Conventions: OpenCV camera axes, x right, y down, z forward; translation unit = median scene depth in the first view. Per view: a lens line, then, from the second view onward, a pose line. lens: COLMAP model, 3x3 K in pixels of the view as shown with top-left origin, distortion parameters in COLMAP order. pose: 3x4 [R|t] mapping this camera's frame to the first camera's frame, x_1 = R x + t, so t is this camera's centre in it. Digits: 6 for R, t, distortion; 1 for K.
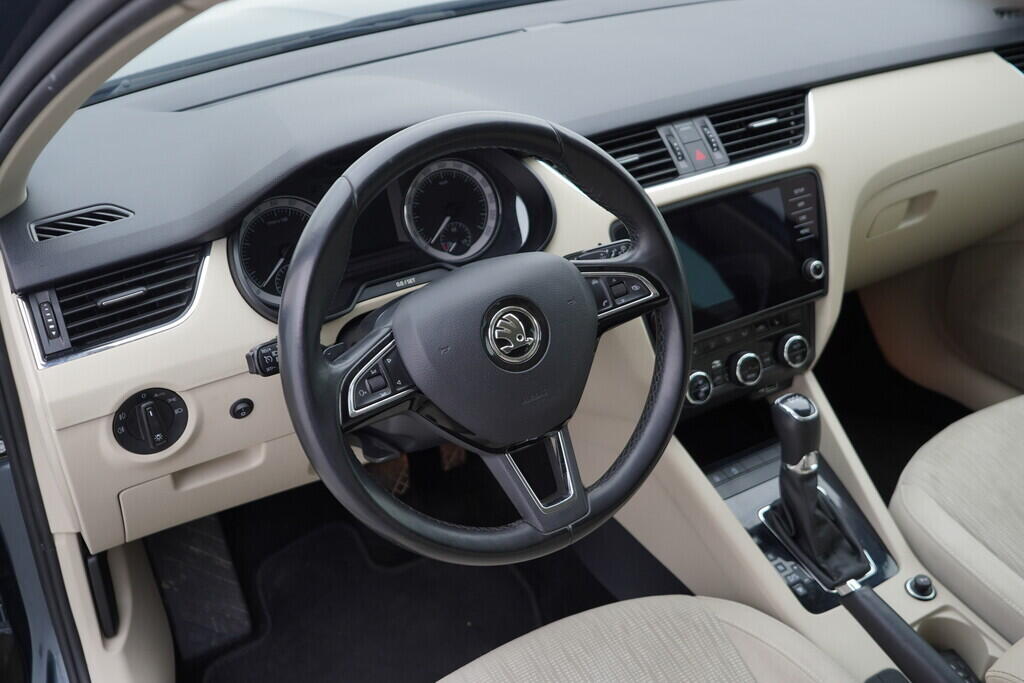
lens RADIAL K [[1054.9, 0, 512.0], [0, 1054.9, 341.5], [0, 0, 1]] dist [-0.000271, 0.016693]
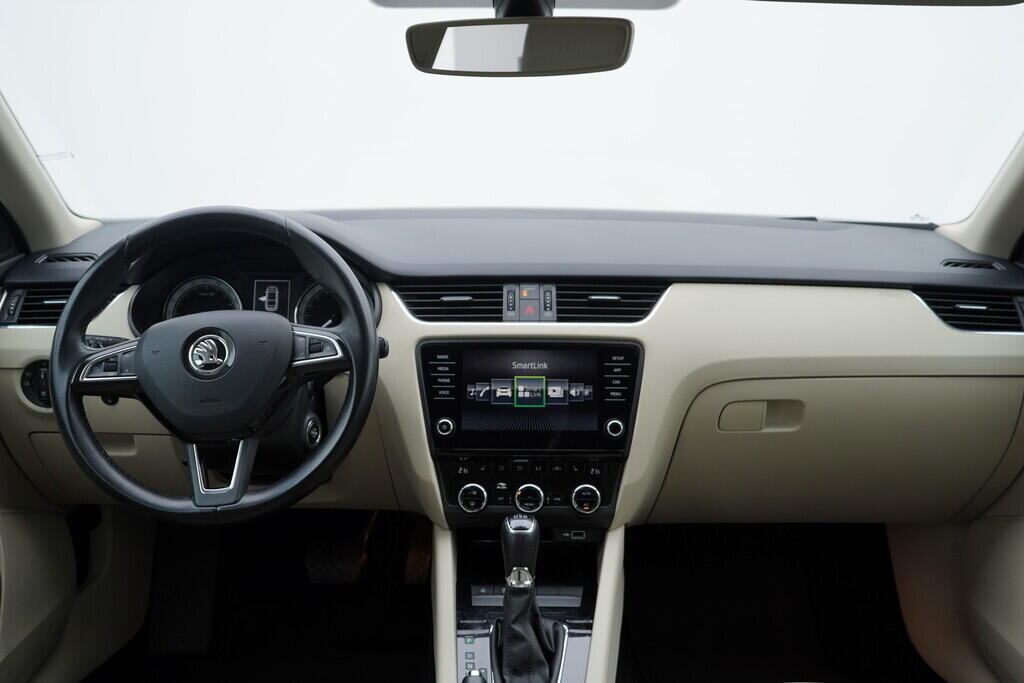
lens RADIAL K [[1054.9, 0, 512.0], [0, 1054.9, 341.5], [0, 0, 1]] dist [-0.000271, 0.016693]
pose [[0.860418, 0.152498, -0.486236, 0.755006], [-0.285431, 0.934671, -0.211941, 0.117314], [0.422150, 0.321145, 0.847735, -0.012474]]
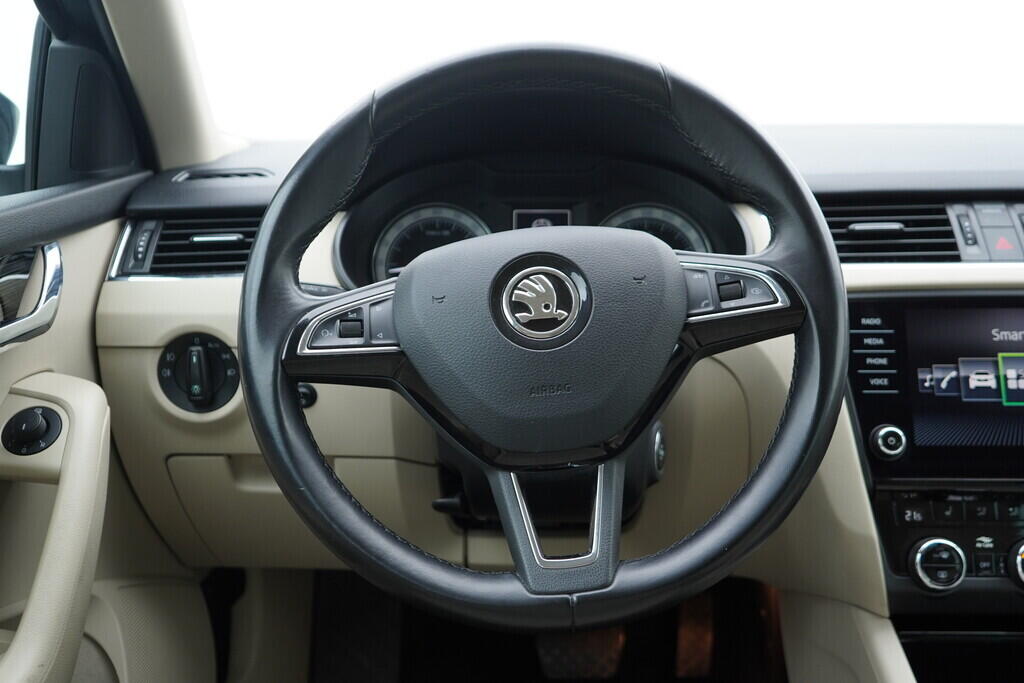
lens RADIAL K [[1054.9, 0, 512.0], [0, 1054.9, 341.5], [0, 0, 1]] dist [-0.000271, 0.016693]
pose [[0.849646, 0.132204, -0.510513, 0.270775], [-0.283538, 0.930758, -0.230861, 0.144554], [0.444643, 0.340900, 0.828299, 0.287390]]
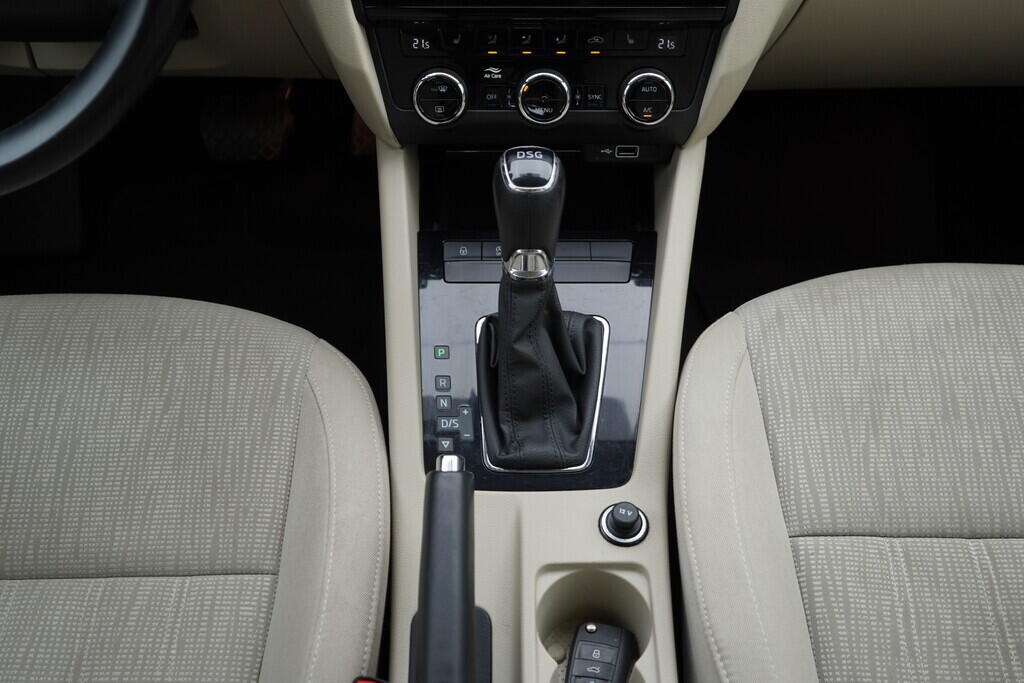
lens RADIAL K [[1054.9, 0, 512.0], [0, 1054.9, 341.5], [0, 0, 1]] dist [-0.000271, 0.016693]
pose [[0.865820, 0.372569, -0.333989, 0.481723], [-0.281228, 0.914446, 0.291032, -0.018426], [0.413844, -0.158054, 0.896522, 0.437989]]
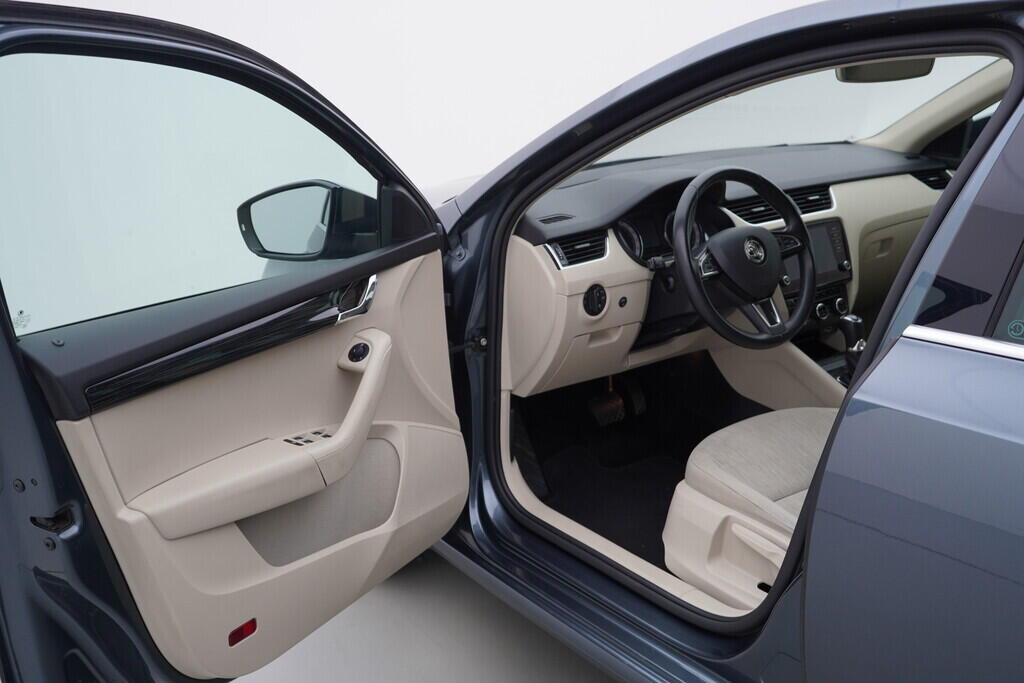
lens RADIAL K [[1054.9, 0, 512.0], [0, 1054.9, 341.5], [0, 0, 1]] dist [-0.000271, 0.016693]
pose [[0.993791, -0.030507, 0.107002, -0.607815], [0.054893, 0.970923, -0.233014, 0.541492], [-0.096782, 0.237441, 0.966569, -0.921713]]
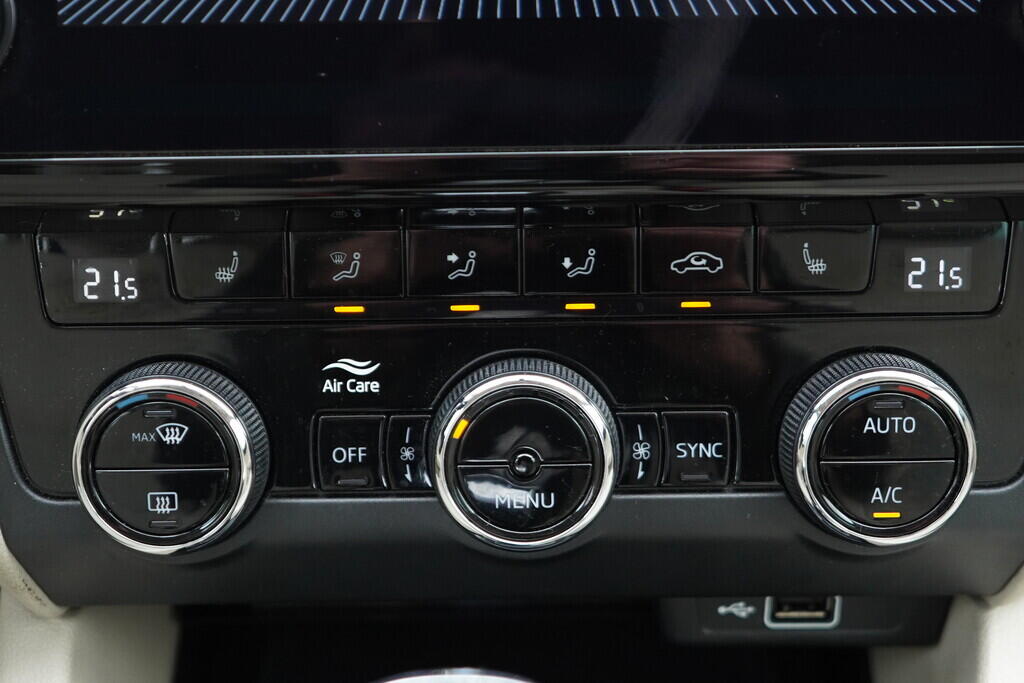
lens RADIAL K [[1414.4, 0, 512.0], [0, 1414.4, 341.5], [0, 0, 1]] dist [0.020207, 0.032290]
pose [[0.859887, 0.263956, -0.436946, 0.332351], [-0.267105, 0.962066, 0.055527, -0.005709], [0.435028, 0.068963, 0.897772, 0.814445]]
